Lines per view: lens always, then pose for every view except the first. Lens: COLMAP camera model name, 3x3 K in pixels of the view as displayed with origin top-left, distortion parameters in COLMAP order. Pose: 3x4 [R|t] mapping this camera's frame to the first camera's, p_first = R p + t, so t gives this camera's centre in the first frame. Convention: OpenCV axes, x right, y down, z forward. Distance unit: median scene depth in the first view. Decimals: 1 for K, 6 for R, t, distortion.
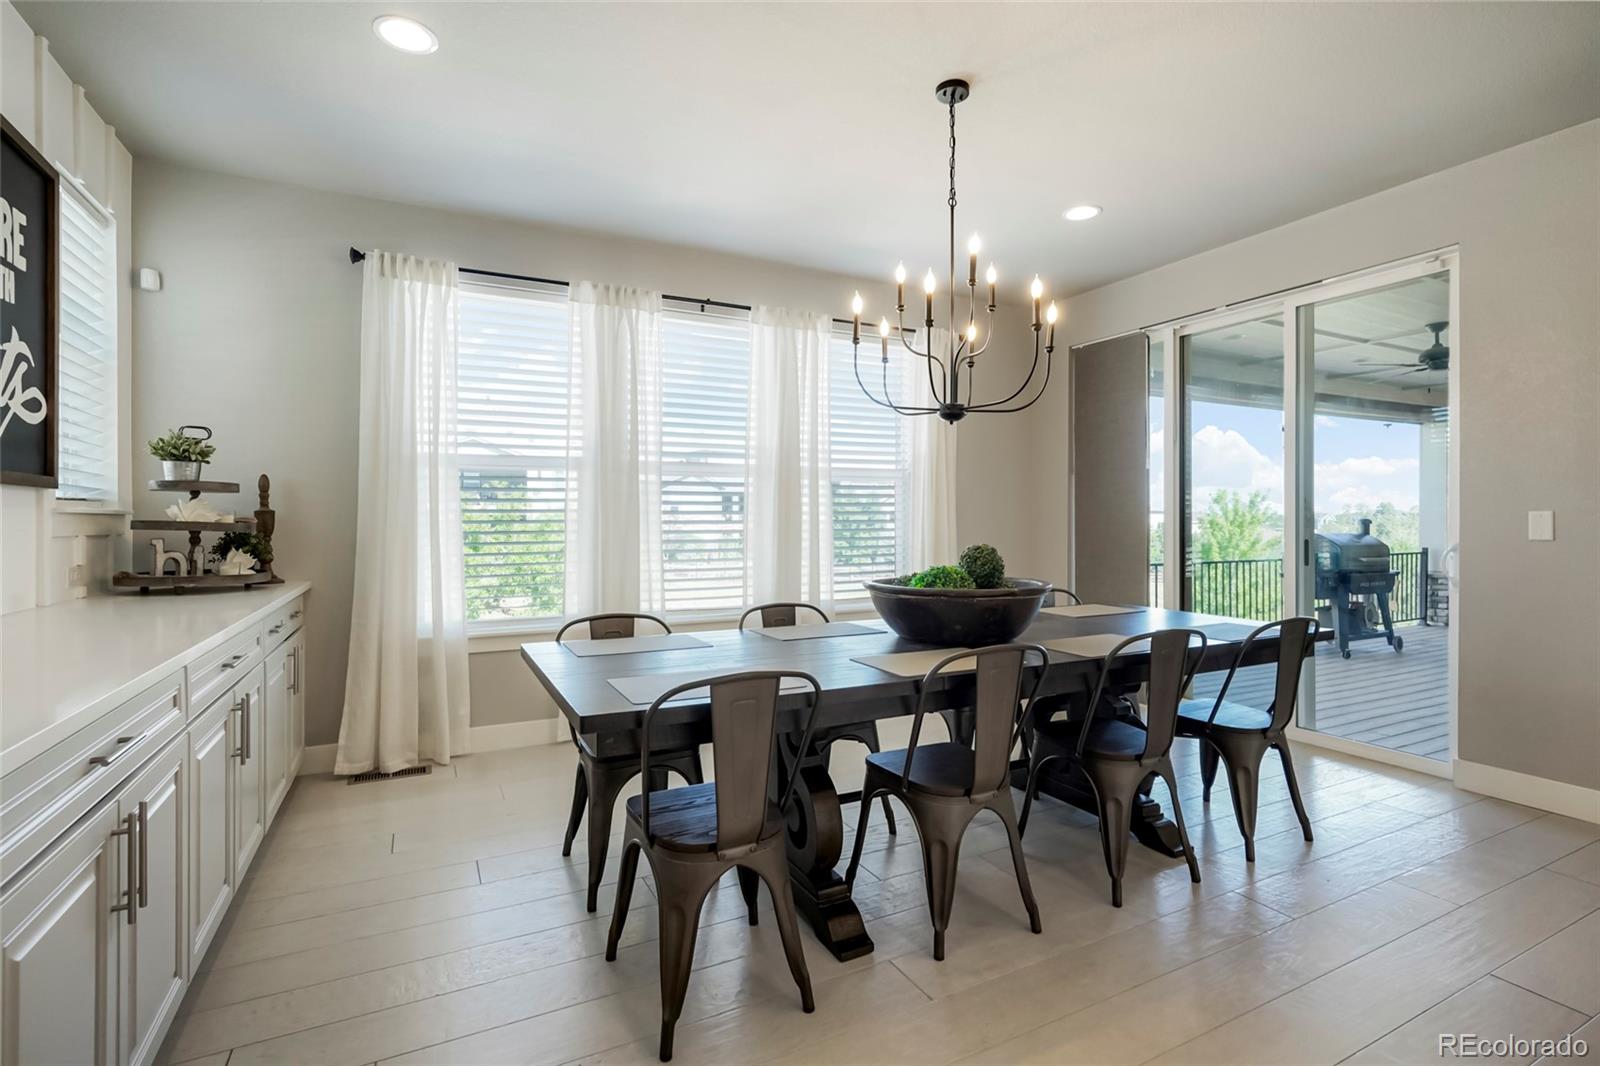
lens RADIAL K [[731.6, 0, 796.0], [0, 731.6, 530.4], [0, 0, 1]] dist [-0.008271, 0.001518]
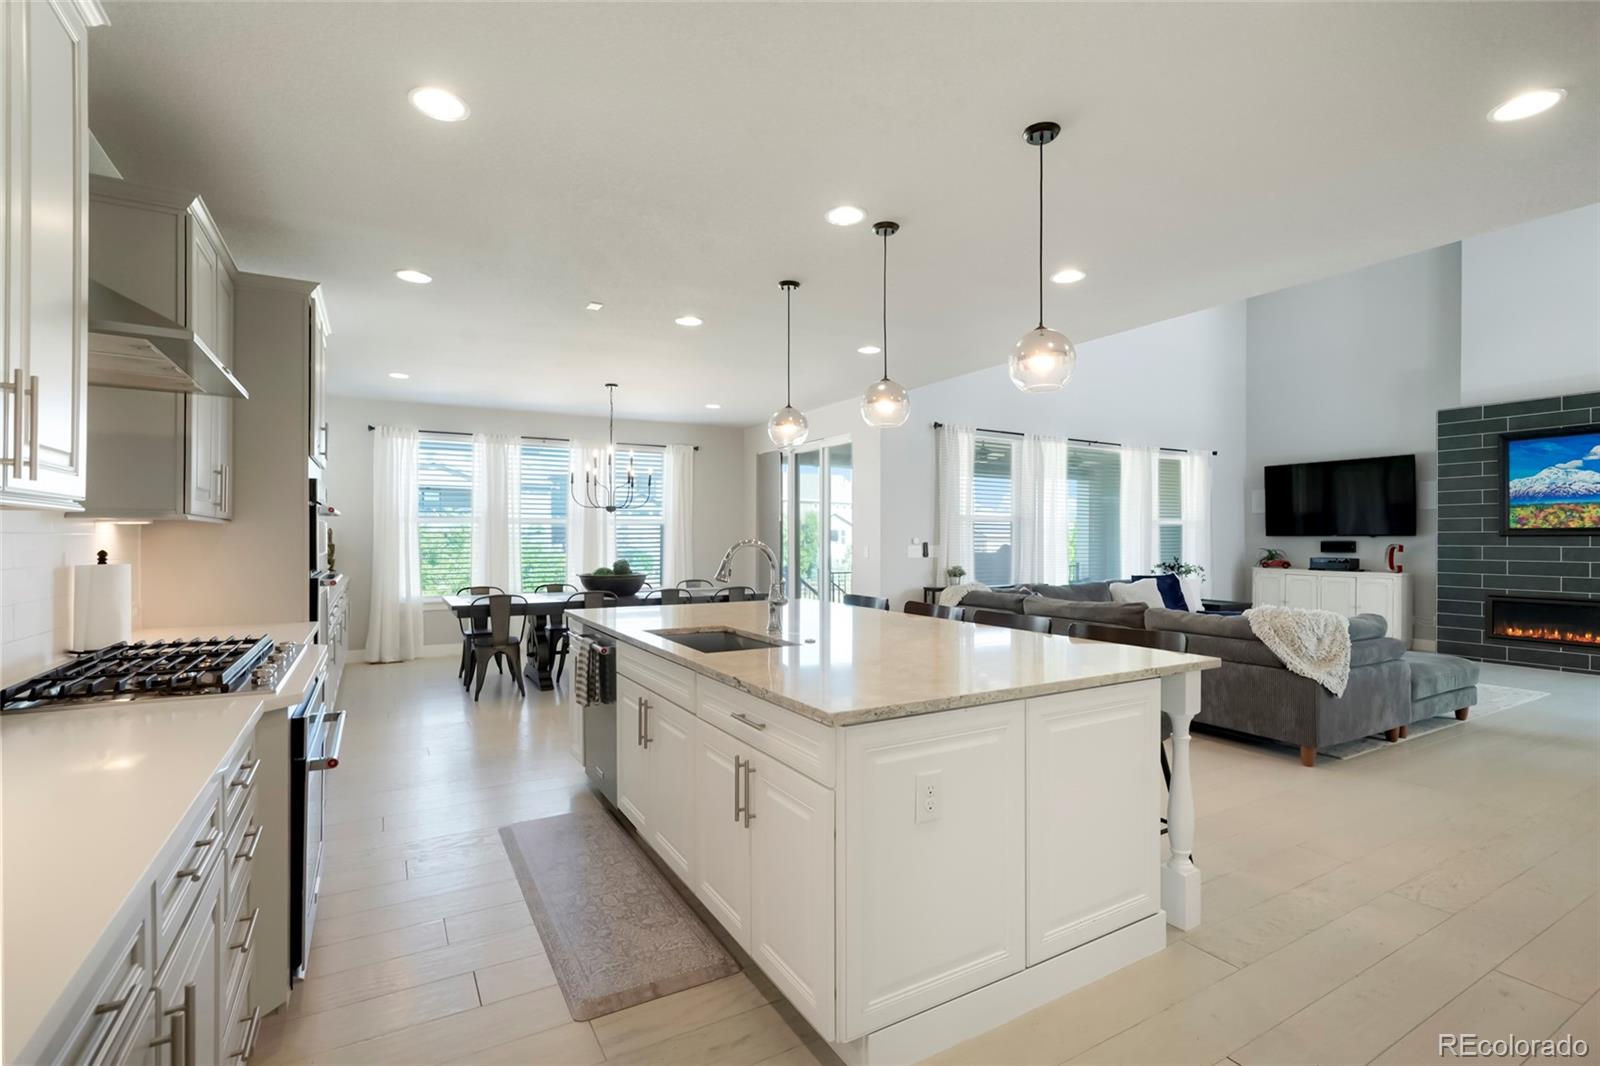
lens RADIAL K [[731.6, 0, 799.3], [0, 731.6, 533.5], [0, 0, 1]] dist [-0.008271, 0.001518]
pose [[0.998836, -0.002177, 0.048183, 0.574493], [0.002427, 0.999984, -0.005112, -0.044262], [-0.048171, 0.005223, 0.998825, -1.245629]]
